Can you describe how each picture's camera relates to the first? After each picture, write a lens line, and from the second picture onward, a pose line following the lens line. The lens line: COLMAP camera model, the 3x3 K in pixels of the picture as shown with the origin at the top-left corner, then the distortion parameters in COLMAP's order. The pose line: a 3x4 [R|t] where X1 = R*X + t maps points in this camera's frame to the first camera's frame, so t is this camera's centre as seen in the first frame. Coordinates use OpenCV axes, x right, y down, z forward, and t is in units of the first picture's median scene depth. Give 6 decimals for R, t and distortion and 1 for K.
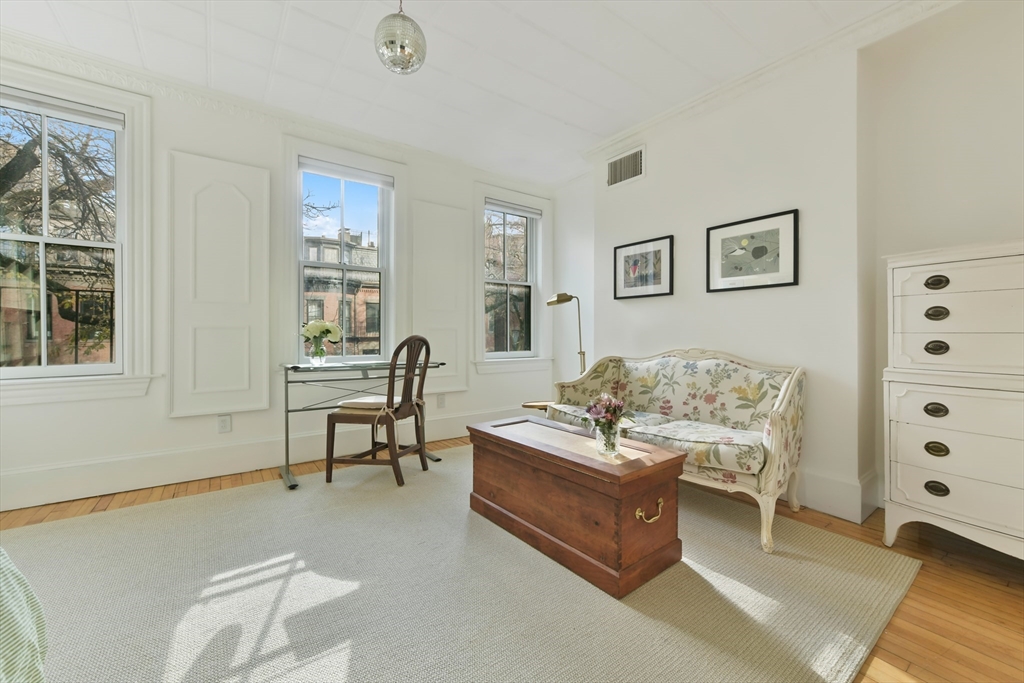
lens RADIAL K [[413.5, 0, 514.9], [0, 413.5, 337.2], [0, 0, 1]] dist [0.000987, 0.000500]
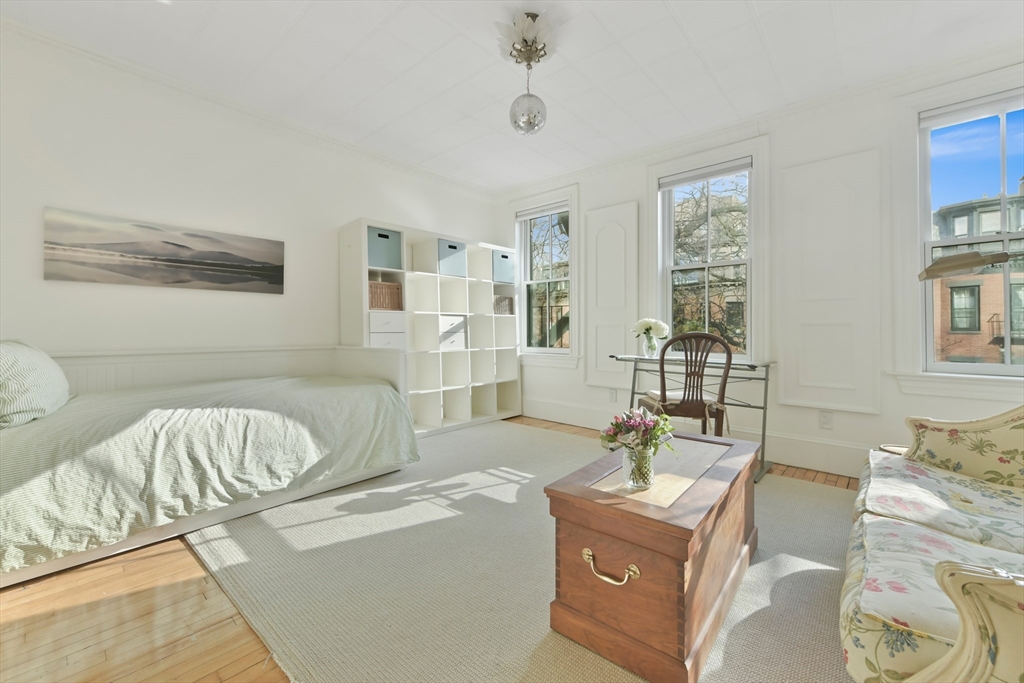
lens RADIAL K [[413.5, 0, 514.7], [0, 413.5, 332.4], [0, 0, 1]] dist [0.000987, 0.000500]
pose [[0.217761, 0.005082, -0.975989, 0.637378], [-0.010843, 0.999937, 0.002787, -0.001777], [0.975942, 0.009975, 0.217803, 0.418030]]
